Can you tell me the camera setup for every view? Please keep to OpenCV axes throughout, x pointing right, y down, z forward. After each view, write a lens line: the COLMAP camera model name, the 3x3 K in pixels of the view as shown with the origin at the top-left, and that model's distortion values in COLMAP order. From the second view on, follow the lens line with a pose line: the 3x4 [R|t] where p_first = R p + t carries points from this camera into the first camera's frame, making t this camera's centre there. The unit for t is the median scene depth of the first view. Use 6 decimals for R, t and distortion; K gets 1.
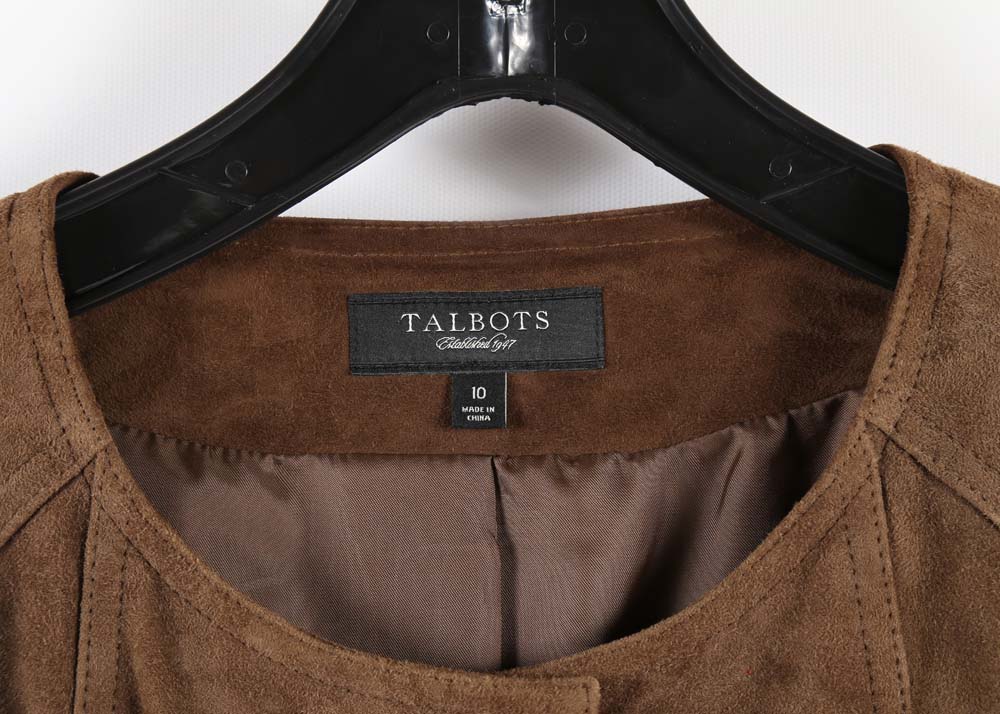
lens RADIAL K [[3109.1, 0, 502.6], [0, 3109.1, 355.3], [0, 0, 1]] dist [0.683472, 0.000000]
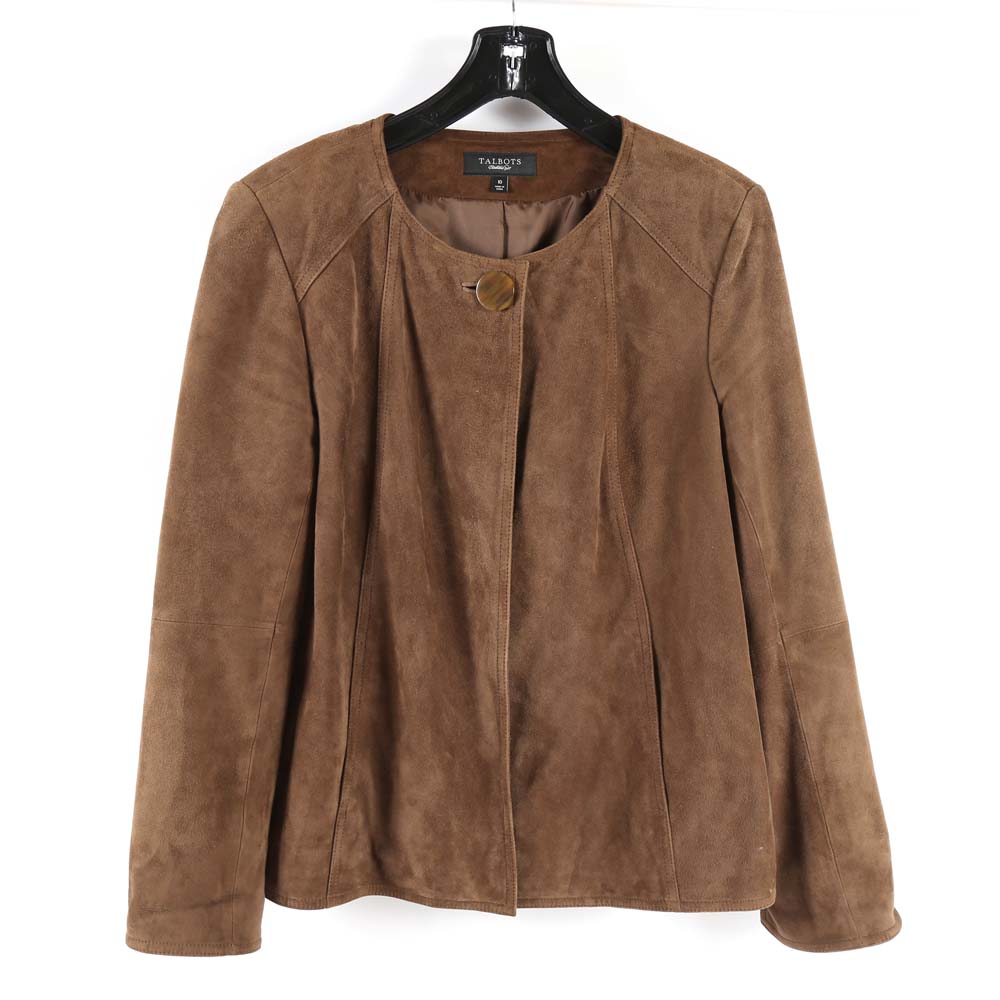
lens RADIAL K [[1317.2, 0, 473.1], [0, 1317.2, 473.9], [0, 0, 1]] dist [-0.046871, 0.000000]
pose [[0.998903, 0.045374, -0.011560, -0.005550], [-0.041916, 0.976562, 0.211115, 0.022798], [0.020868, -0.210399, 0.977393, -0.541134]]
